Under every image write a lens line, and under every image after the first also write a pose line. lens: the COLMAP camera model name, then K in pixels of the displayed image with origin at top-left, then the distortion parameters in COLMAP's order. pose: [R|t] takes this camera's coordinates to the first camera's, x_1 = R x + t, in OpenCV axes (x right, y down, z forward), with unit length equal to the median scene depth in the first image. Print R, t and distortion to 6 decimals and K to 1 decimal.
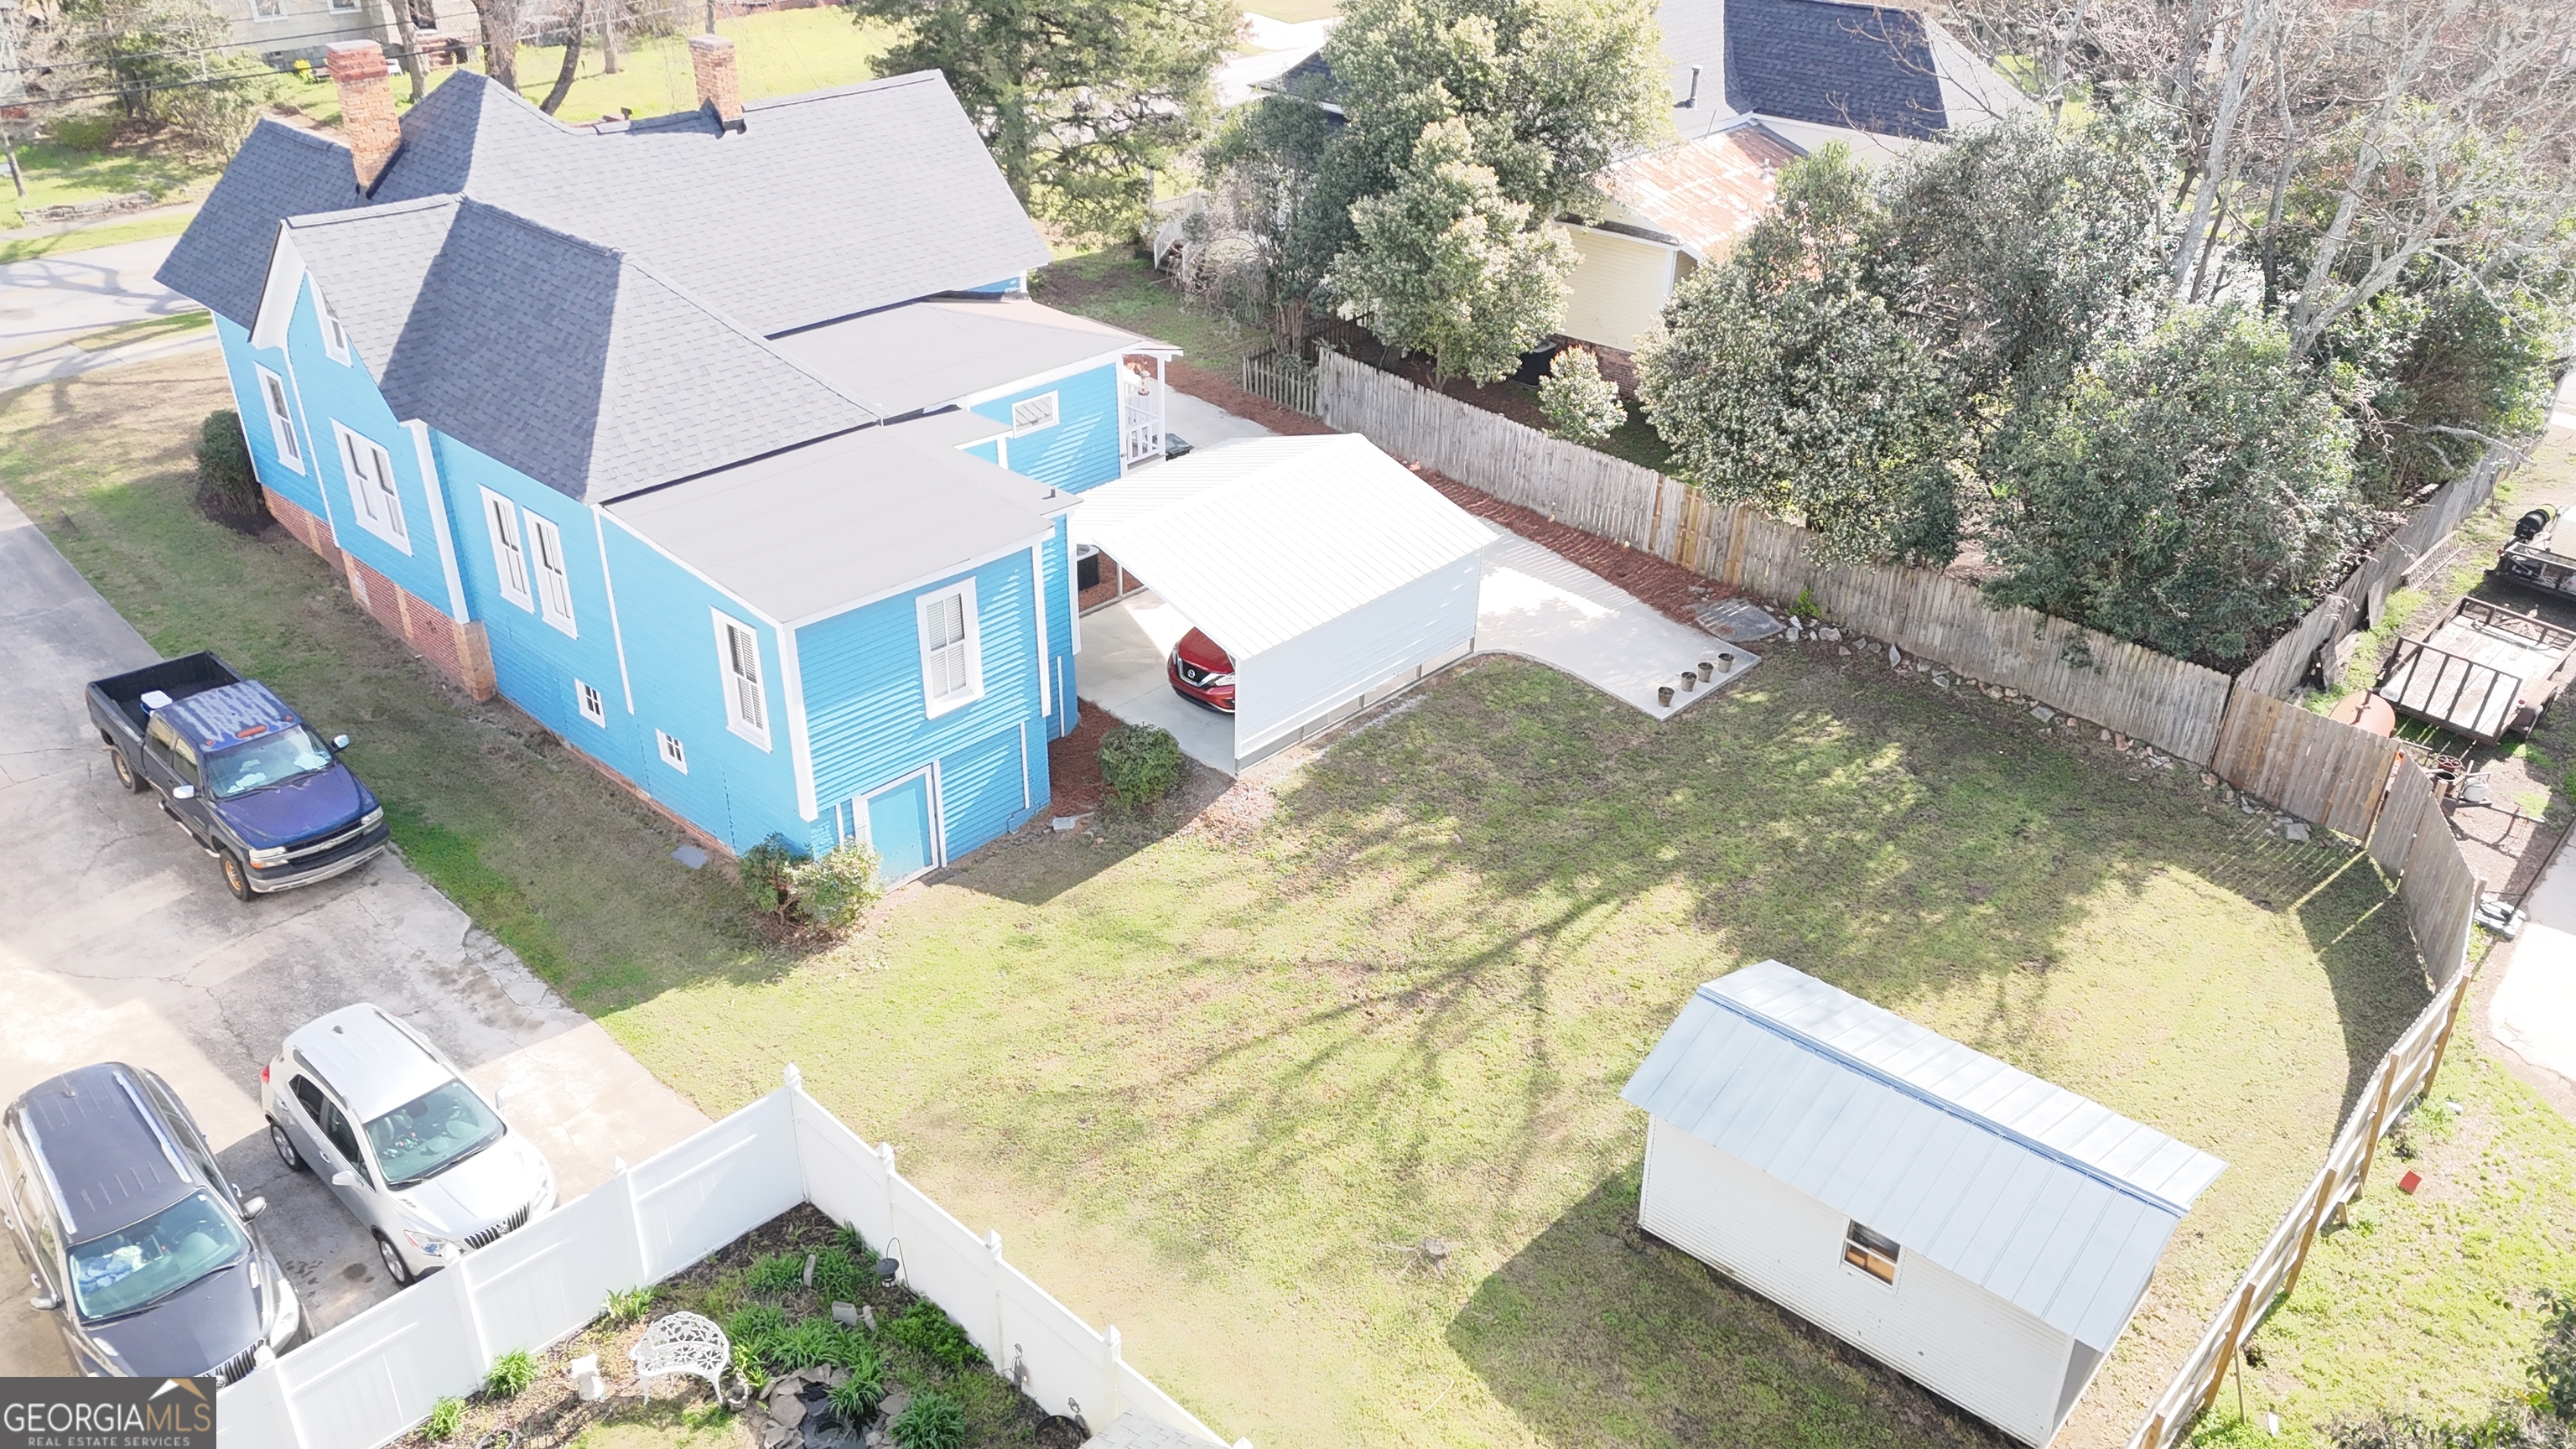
lens RADIAL K [[1894.5, 0, 1280.4], [0, 1894.5, 717.9], [0, 0, 1]] dist [0.082642, -0.065741]
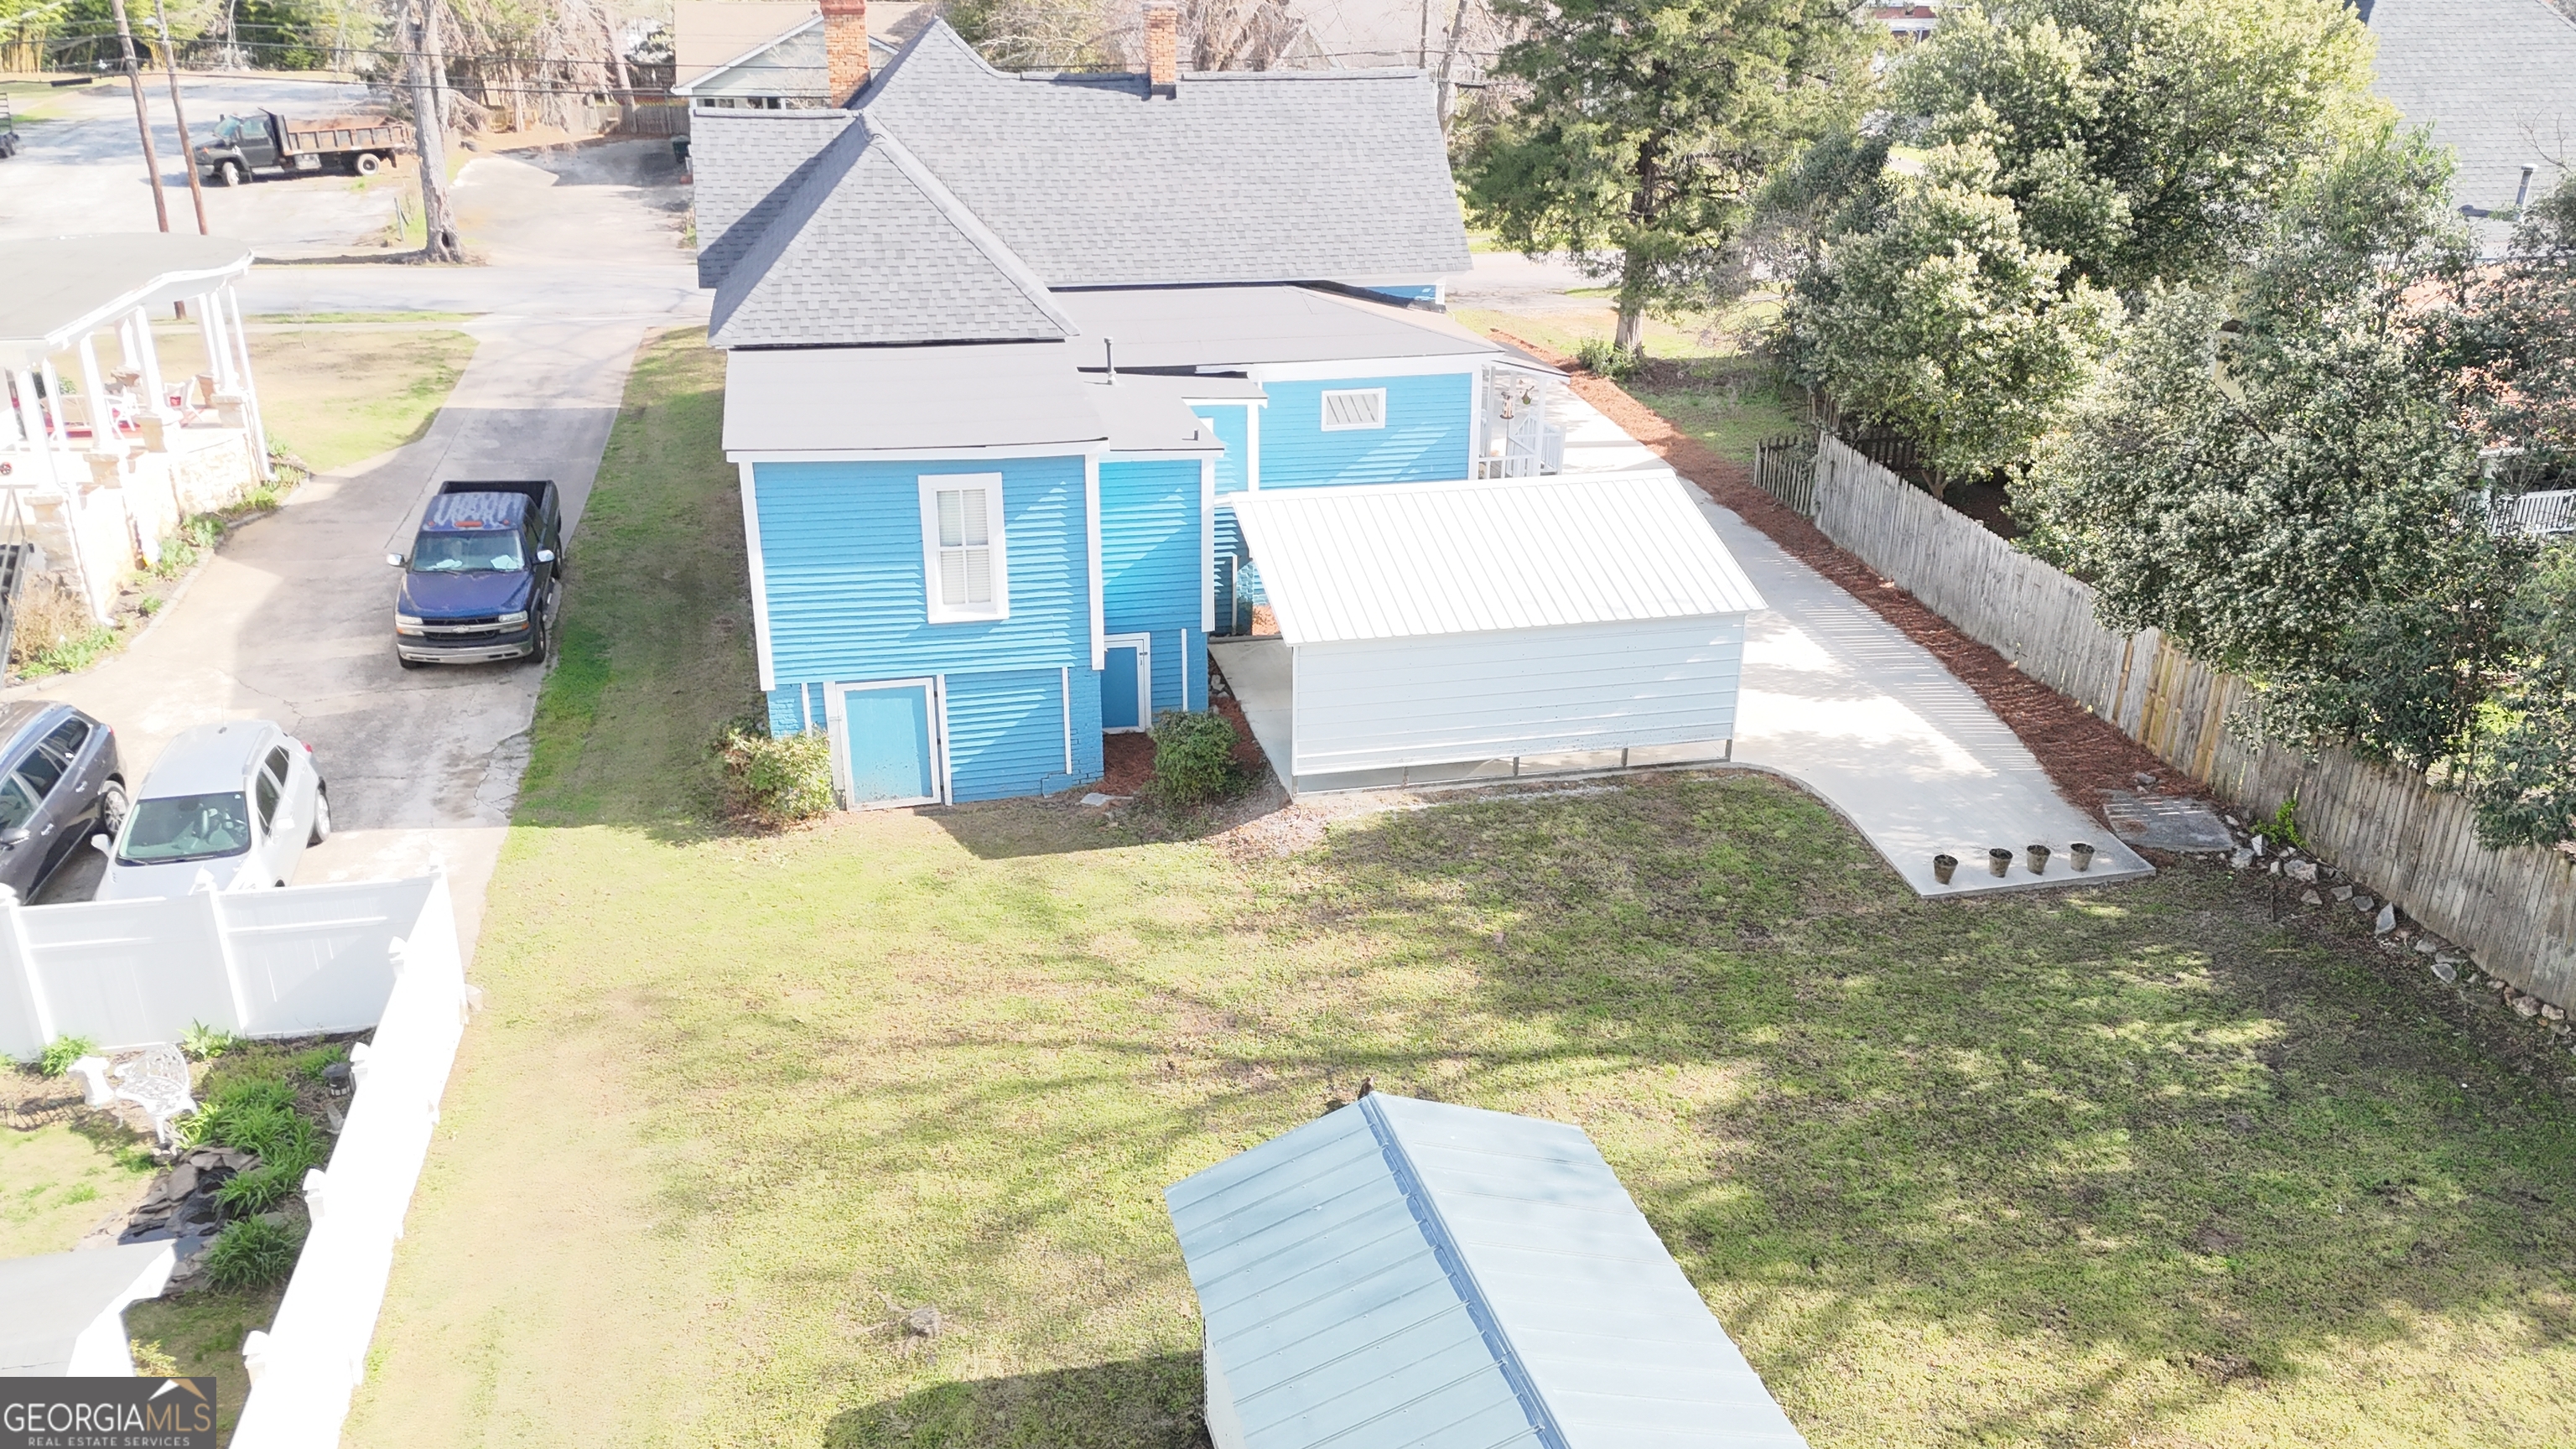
lens RADIAL K [[1894.5, 0, 1280.4], [0, 1894.5, 717.9], [0, 0, 1]] dist [0.082642, -0.065741]
pose [[0.830352, 0.202514, -0.519137, 0.391594], [-0.269807, 0.961251, -0.056571, 0.045737], [0.487565, 0.187040, 0.852817, 0.295084]]
